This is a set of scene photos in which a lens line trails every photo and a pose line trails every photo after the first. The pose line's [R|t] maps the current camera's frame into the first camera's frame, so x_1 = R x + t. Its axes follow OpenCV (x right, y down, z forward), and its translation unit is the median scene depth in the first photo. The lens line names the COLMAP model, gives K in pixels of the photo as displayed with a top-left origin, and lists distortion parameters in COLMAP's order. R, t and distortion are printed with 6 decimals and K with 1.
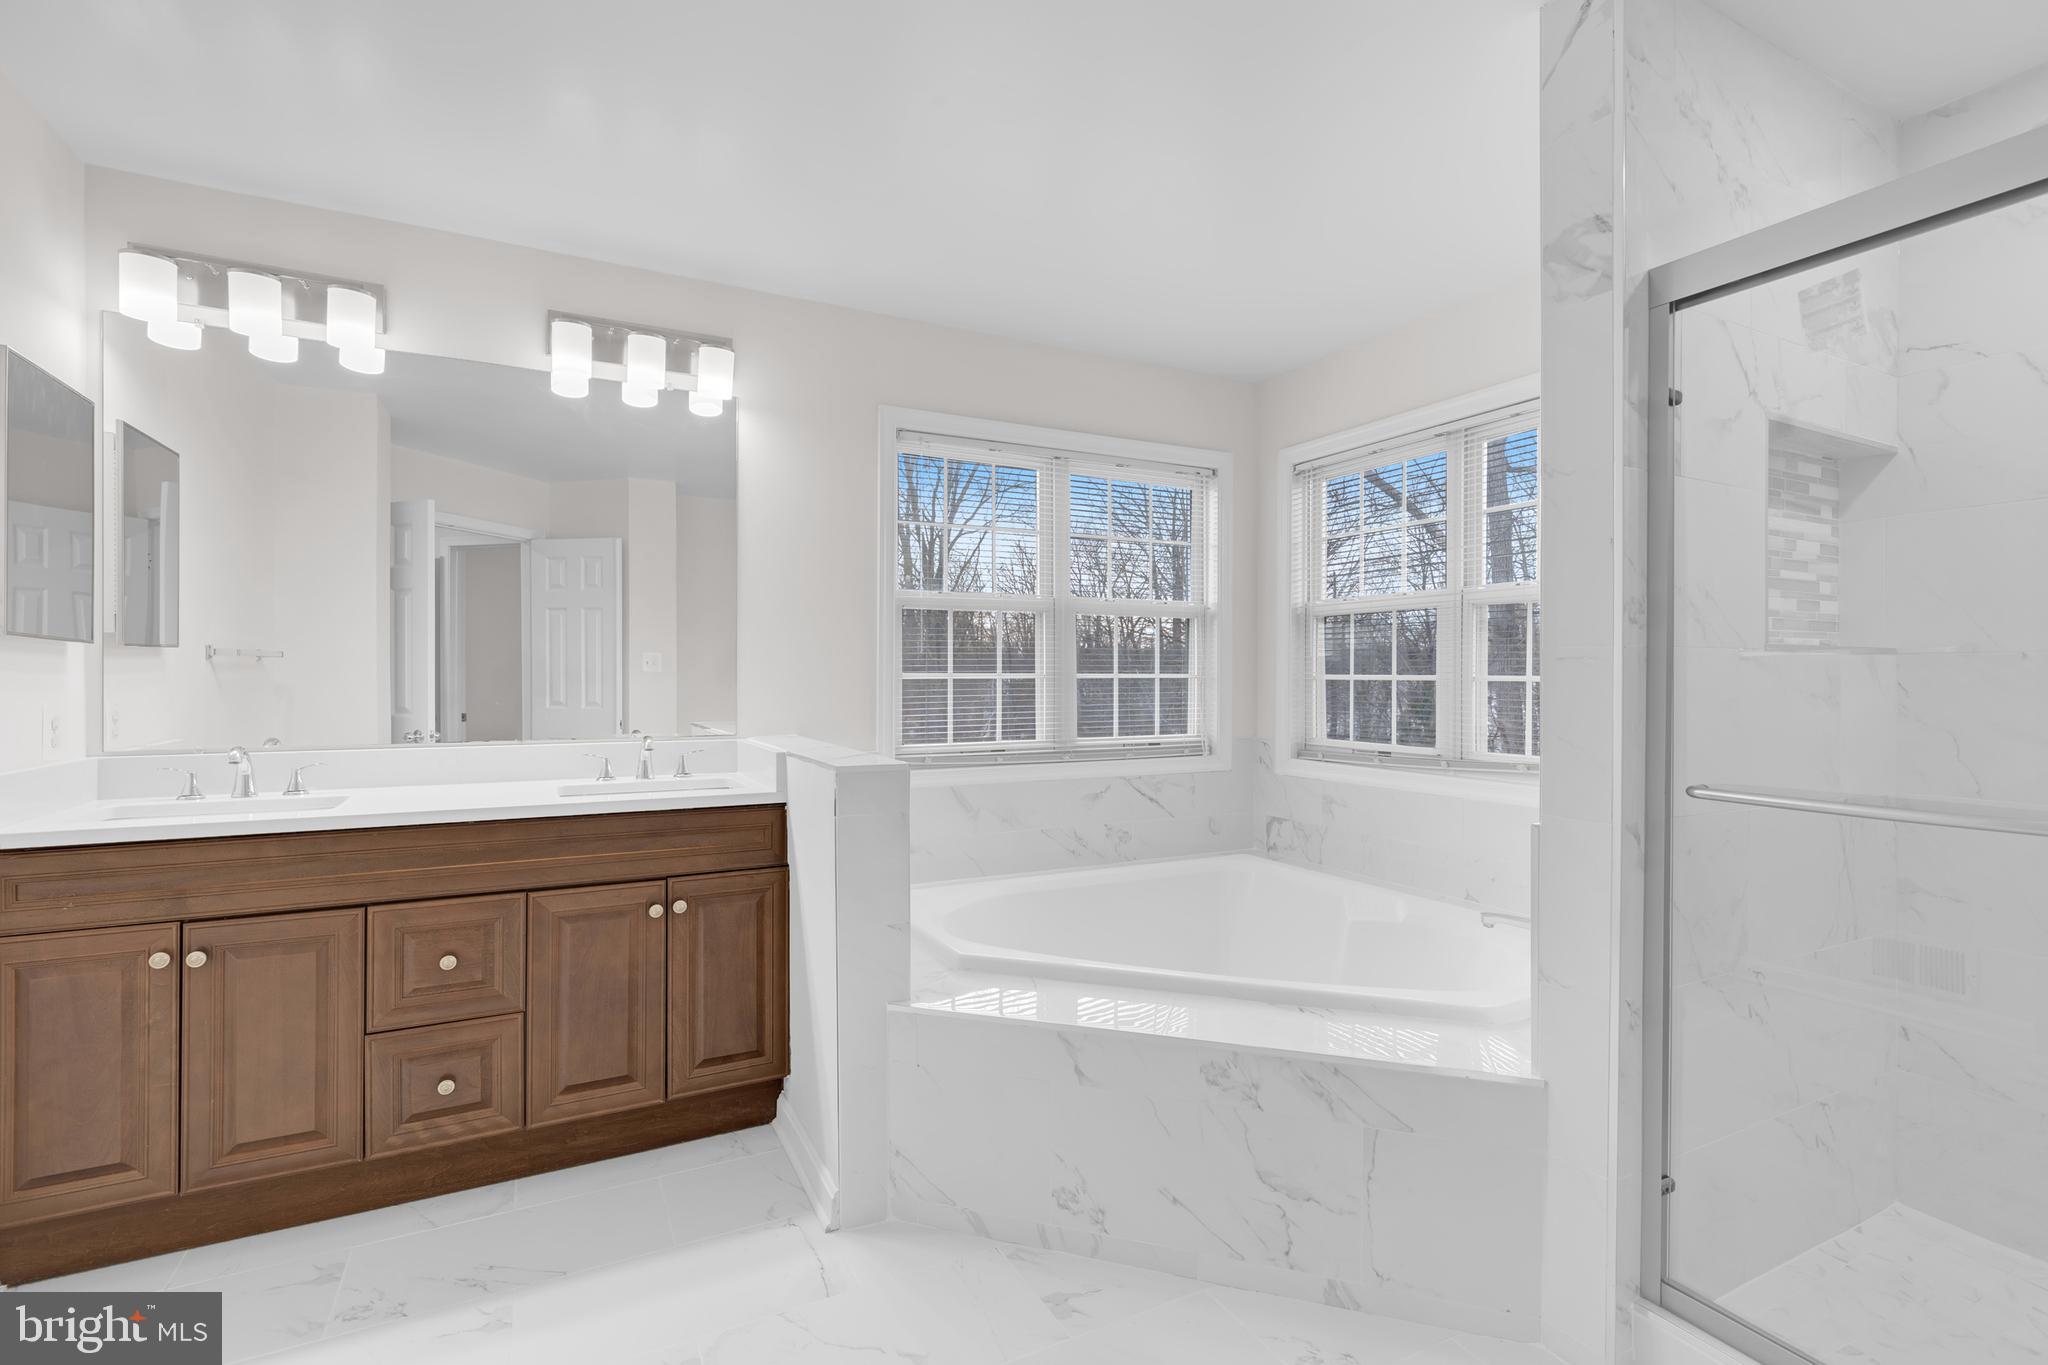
lens RADIAL K [[931.3, 0, 1024.6], [0, 931.3, 681.0], [0, 0, 1]] dist [-0.001662, -0.000051]
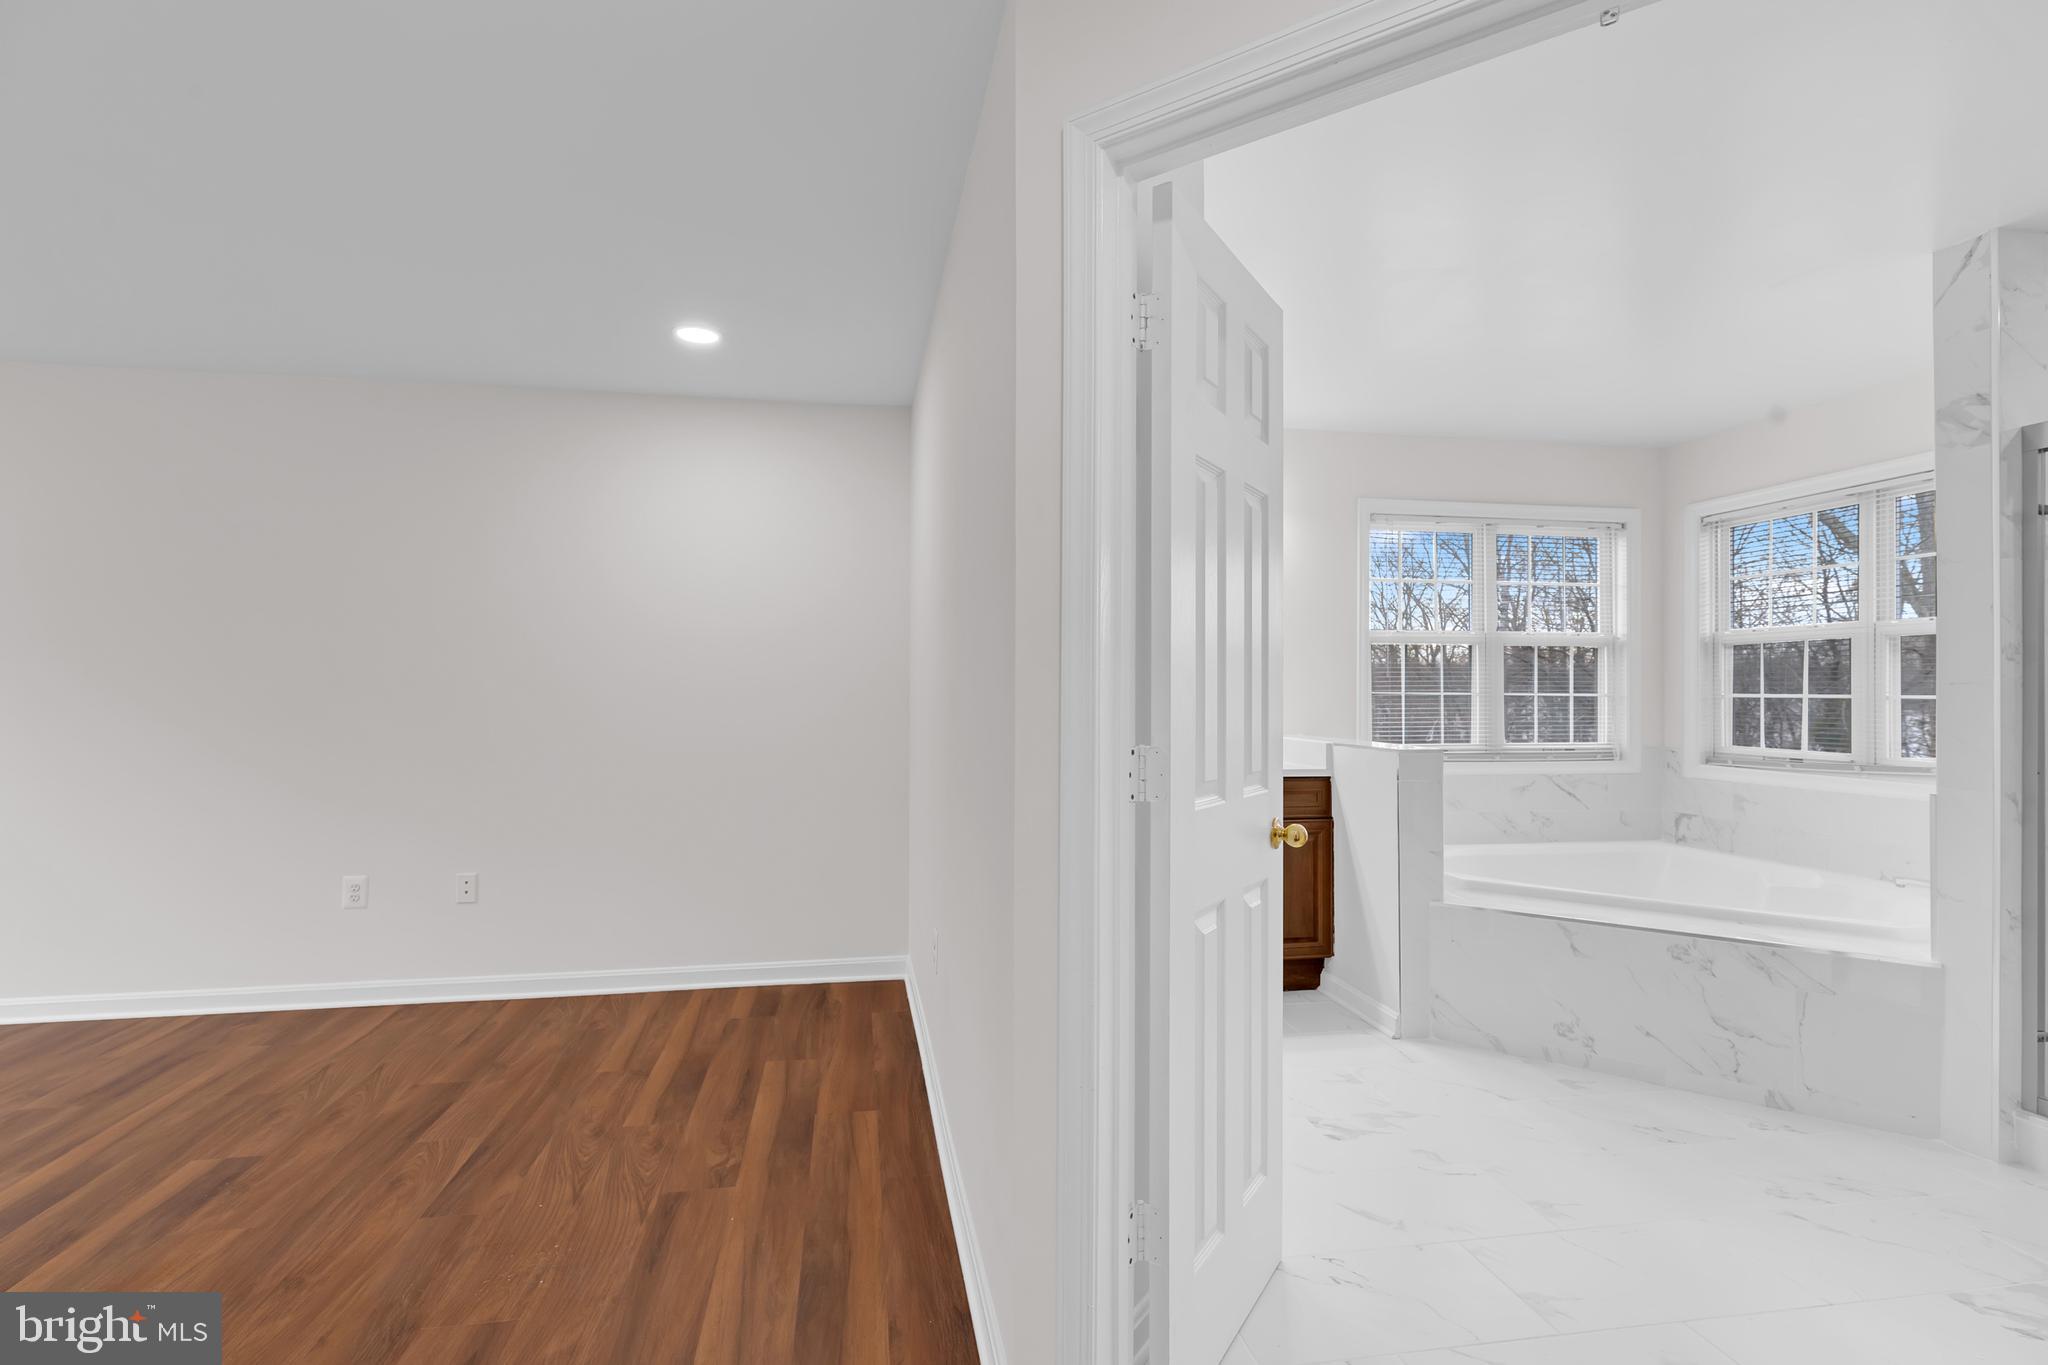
lens RADIAL K [[938.8, 0, 1022.8], [0, 938.8, 684.7], [0, 0, 1]] dist [0.000170, 0.000467]
pose [[0.954883, 0.000370, -0.296981, -0.237647], [-0.004722, 0.999892, -0.013937, 0.003569], [0.296944, 0.014711, 0.954782, -0.521596]]
